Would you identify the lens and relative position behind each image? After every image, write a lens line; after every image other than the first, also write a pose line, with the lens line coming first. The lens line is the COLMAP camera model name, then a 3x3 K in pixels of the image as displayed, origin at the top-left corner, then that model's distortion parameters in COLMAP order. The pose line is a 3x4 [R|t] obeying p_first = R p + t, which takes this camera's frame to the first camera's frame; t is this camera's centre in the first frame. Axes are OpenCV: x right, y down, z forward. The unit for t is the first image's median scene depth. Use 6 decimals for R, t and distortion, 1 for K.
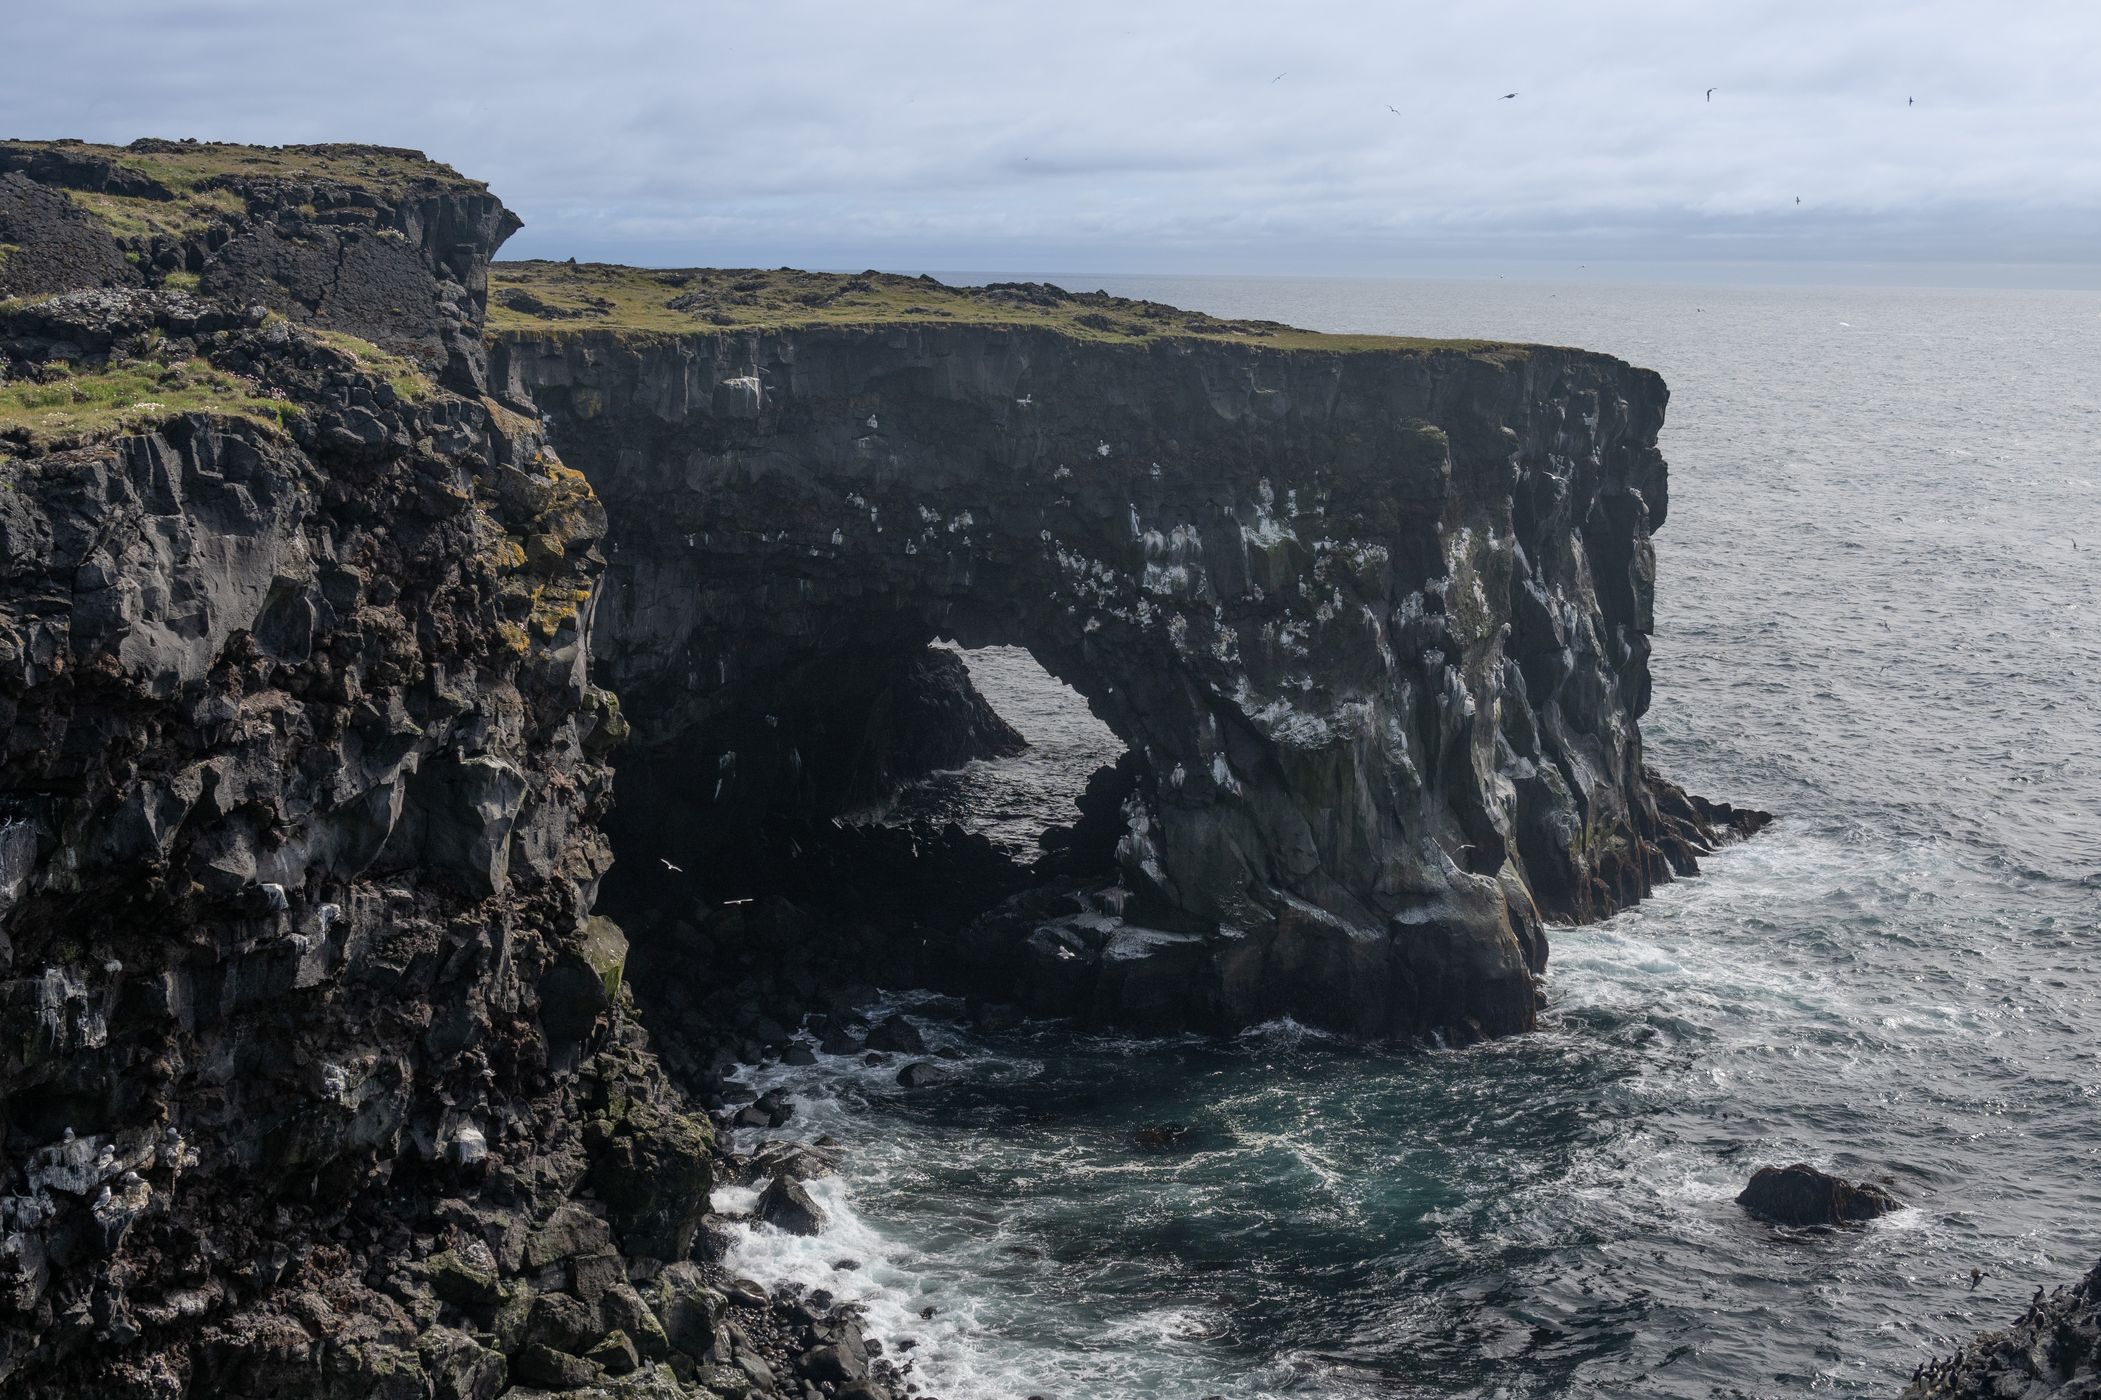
lens RADIAL K [[3108.5, 0, 1006.9], [0, 3108.5, 697.2], [0, 0, 1]] dist [-0.020918, 0.000000]
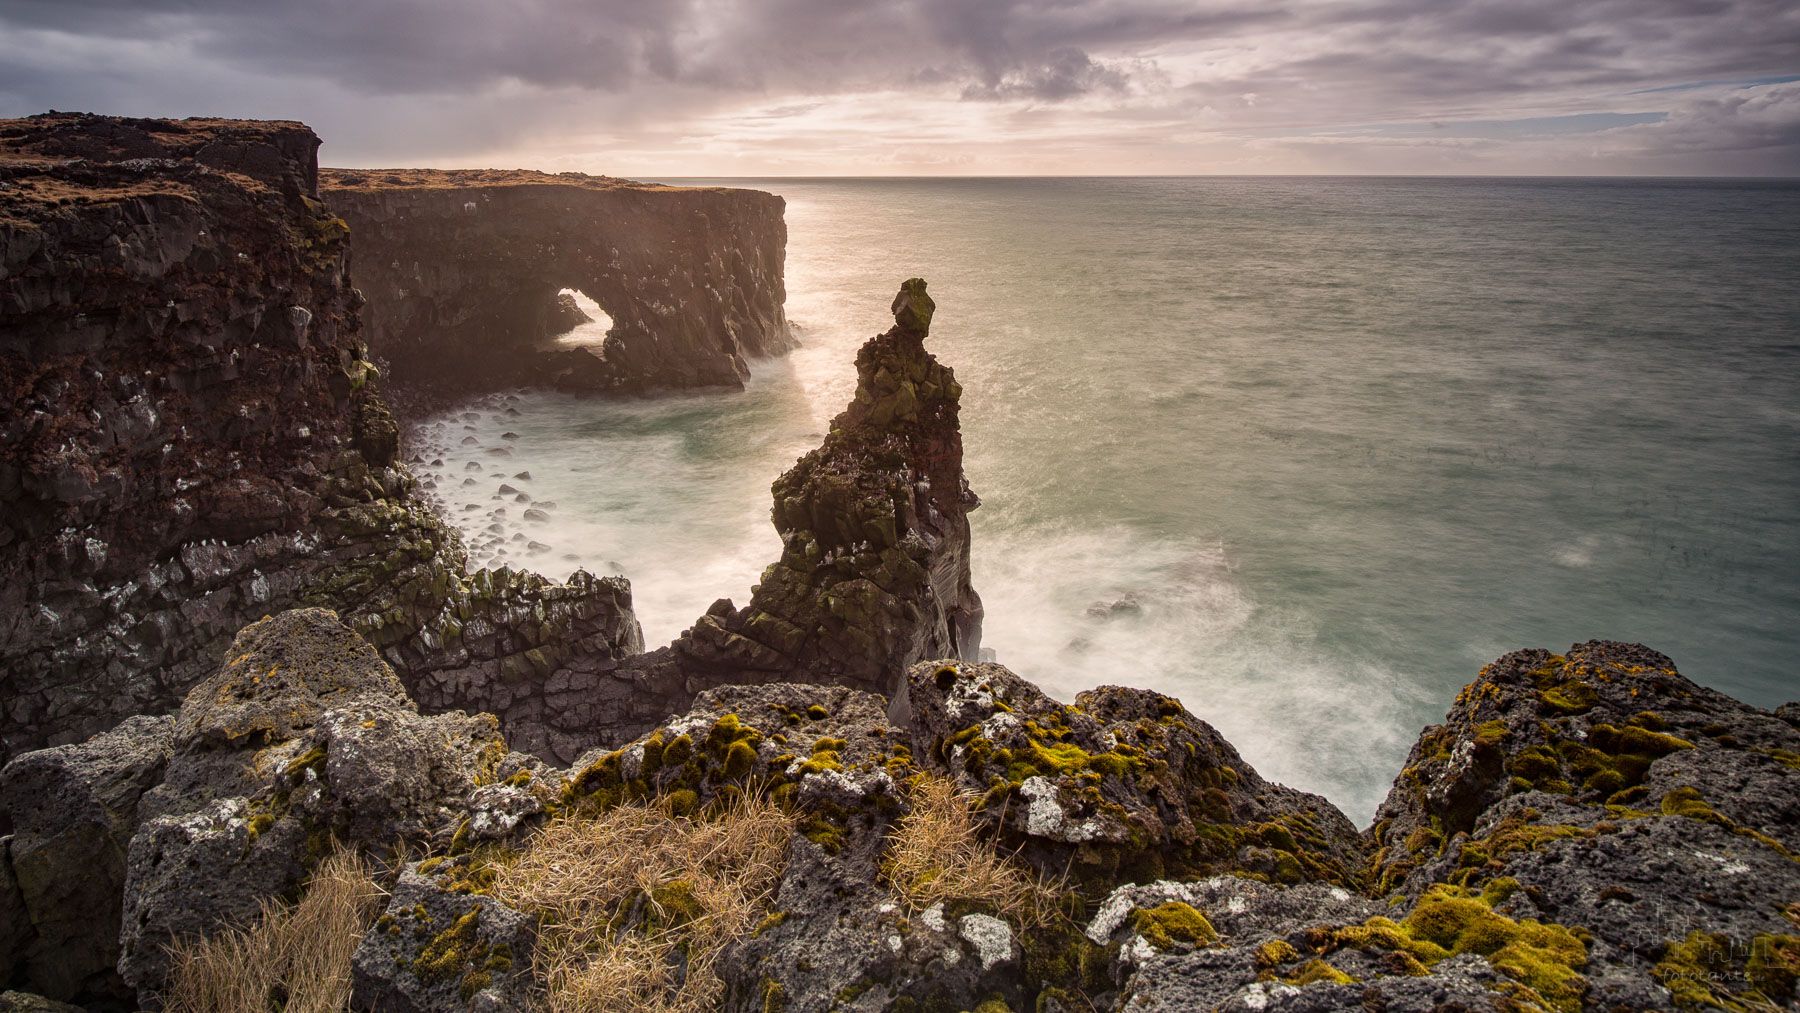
lens RADIAL K [[997.0, 0, 821.0], [0, 997.0, 317.1], [0, 0, 1]] dist [-0.025819, -0.001170]
pose [[0.980486, -0.049215, 0.190328, 0.141521], [0.048321, 0.998788, 0.009338, 0.039701], [-0.190557, 0.000041, 0.981676, -0.079132]]
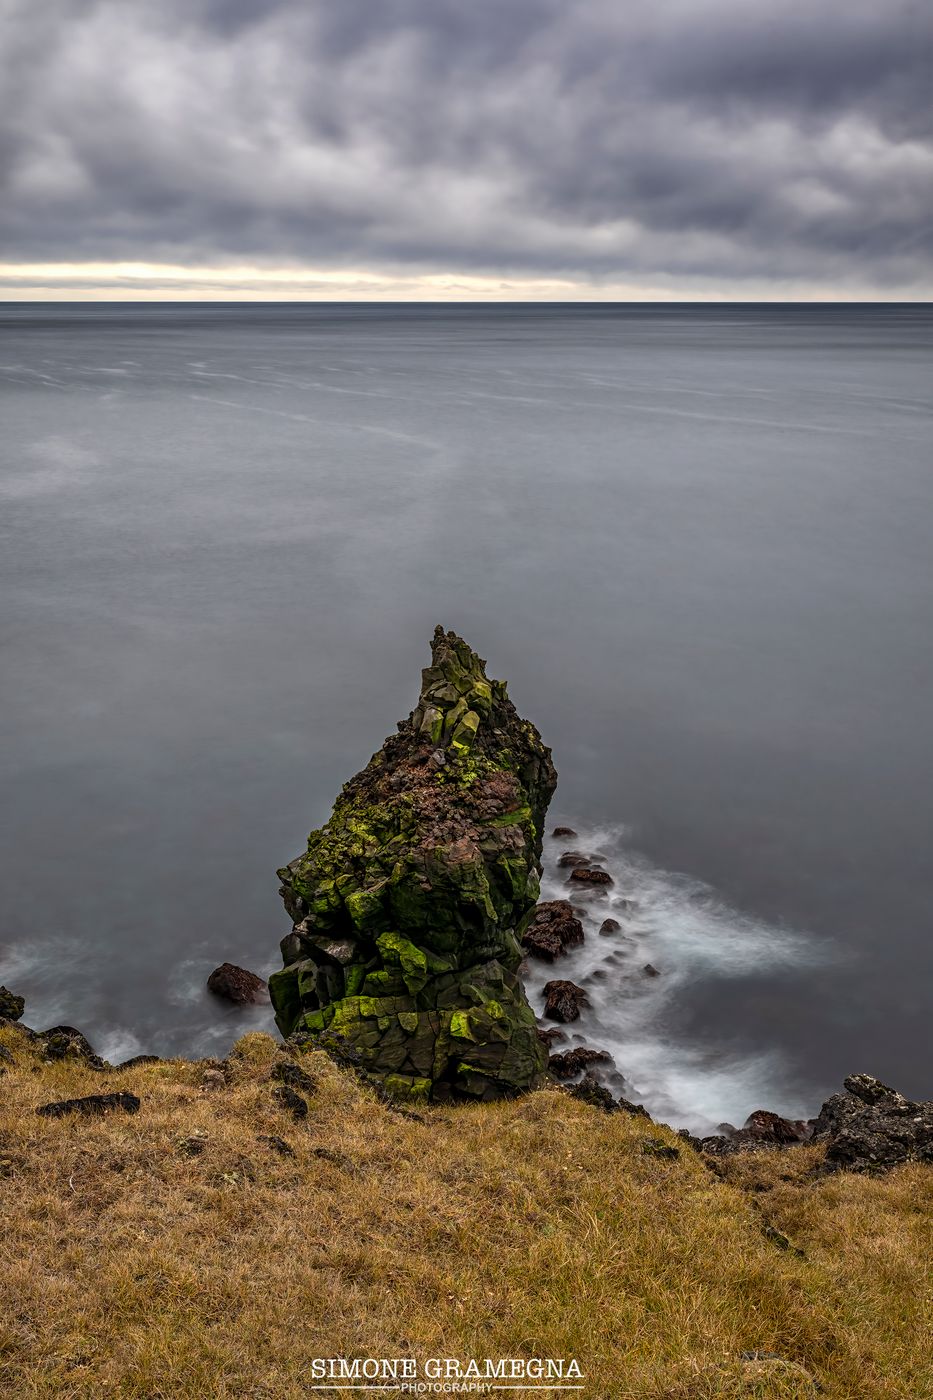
lens RADIAL K [[1447.1, 0, 474.4], [0, 1447.1, 703.6], [0, 0, 1]] dist [-0.002557, 0.000000]
pose [[0.659693, -0.220212, 0.718549, -0.334904], [0.115988, 0.974485, 0.192161, -0.068898], [-0.742531, -0.043424, 0.668403, 0.248271]]
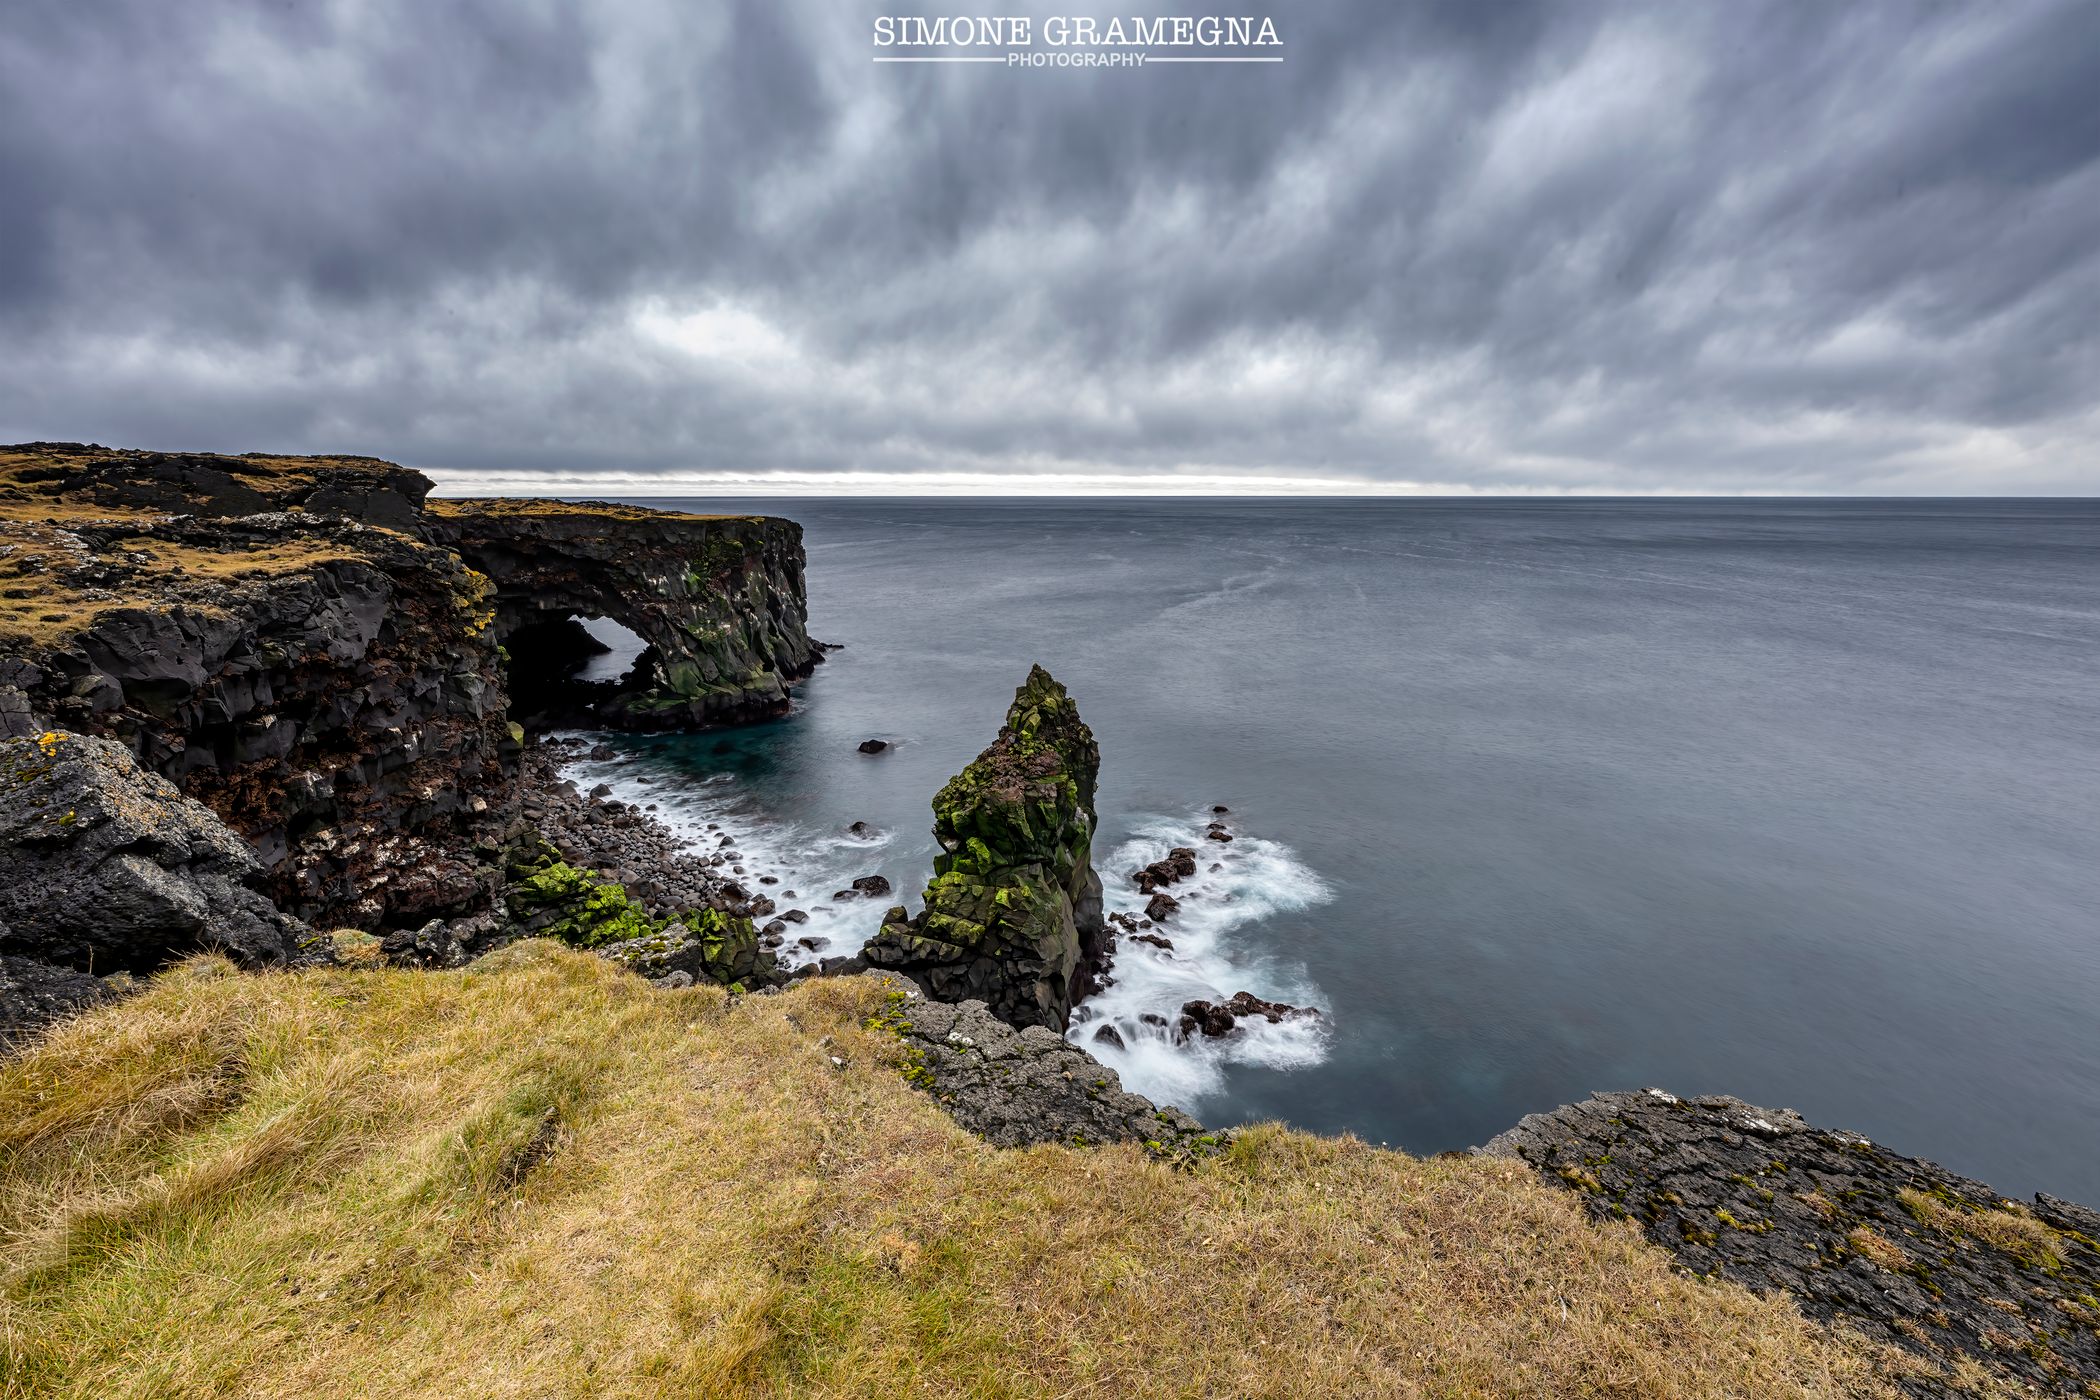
lens RADIAL K [[854.0, 0, 1054.4], [0, 854.0, 701.9], [0, 0, 1]] dist [0.007941, -0.000225]
pose [[0.871595, -0.134613, 0.471382, -0.061134], [0.084553, 0.988430, 0.125926, -0.007732], [-0.482879, -0.069899, 0.872893, 0.030642]]
